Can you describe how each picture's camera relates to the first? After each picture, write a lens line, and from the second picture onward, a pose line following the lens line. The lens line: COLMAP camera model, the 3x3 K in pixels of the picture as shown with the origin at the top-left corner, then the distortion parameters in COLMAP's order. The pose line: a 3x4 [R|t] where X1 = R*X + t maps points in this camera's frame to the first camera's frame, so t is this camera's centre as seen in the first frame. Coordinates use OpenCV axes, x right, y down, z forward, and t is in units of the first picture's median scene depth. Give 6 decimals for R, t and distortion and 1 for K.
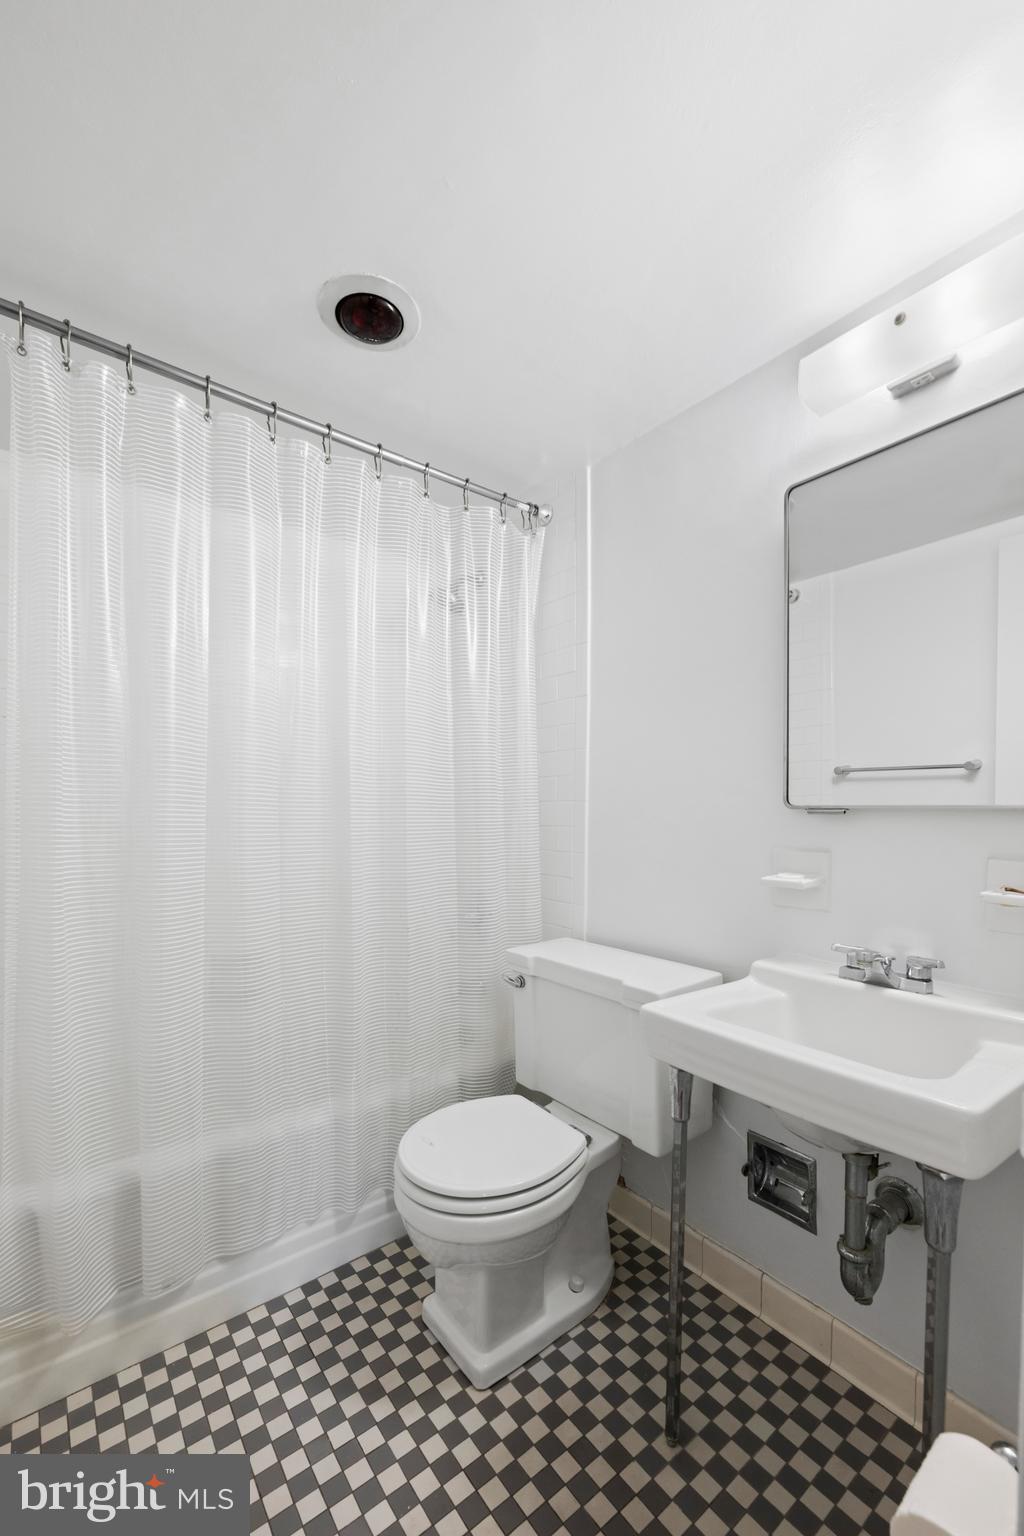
lens RADIAL K [[629.9, 0, 518.3], [0, 629.9, 802.2], [0, 0, 1]] dist [0.000388, -0.000103]
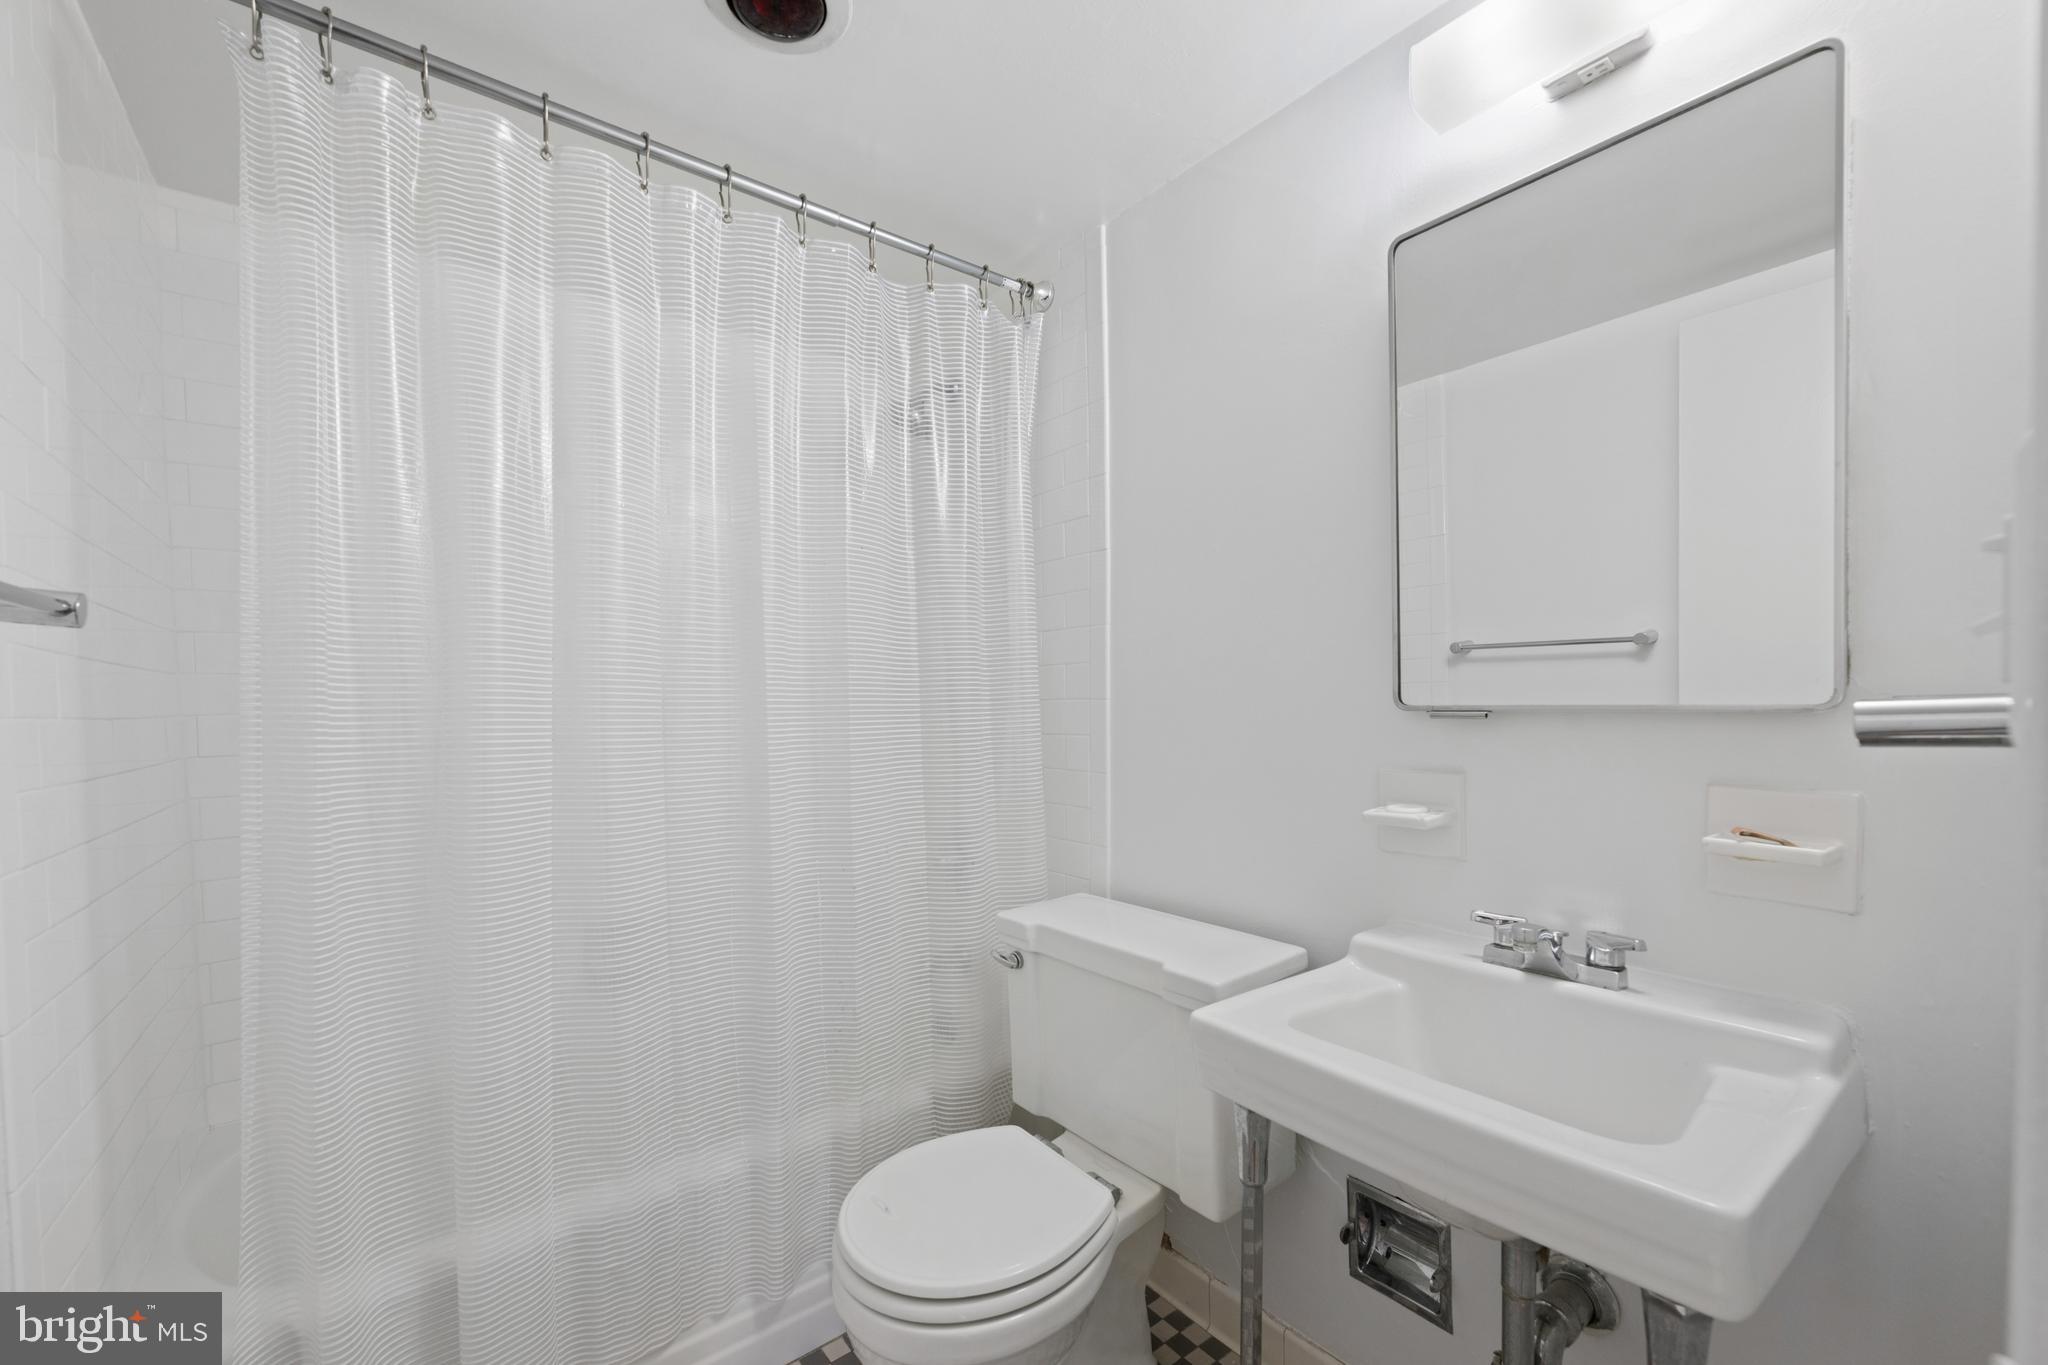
lens RADIAL K [[820.2, 0, 1023.1], [0, 820.2, 691.8], [0, 0, 1]] dist [-0.001190, -0.000379]
pose [[0.999868, -0.016274, -0.000124, 0.018158], [0.016274, 0.999865, 0.002082, -0.017519], [0.000090, -0.002083, 0.999998, 0.105374]]
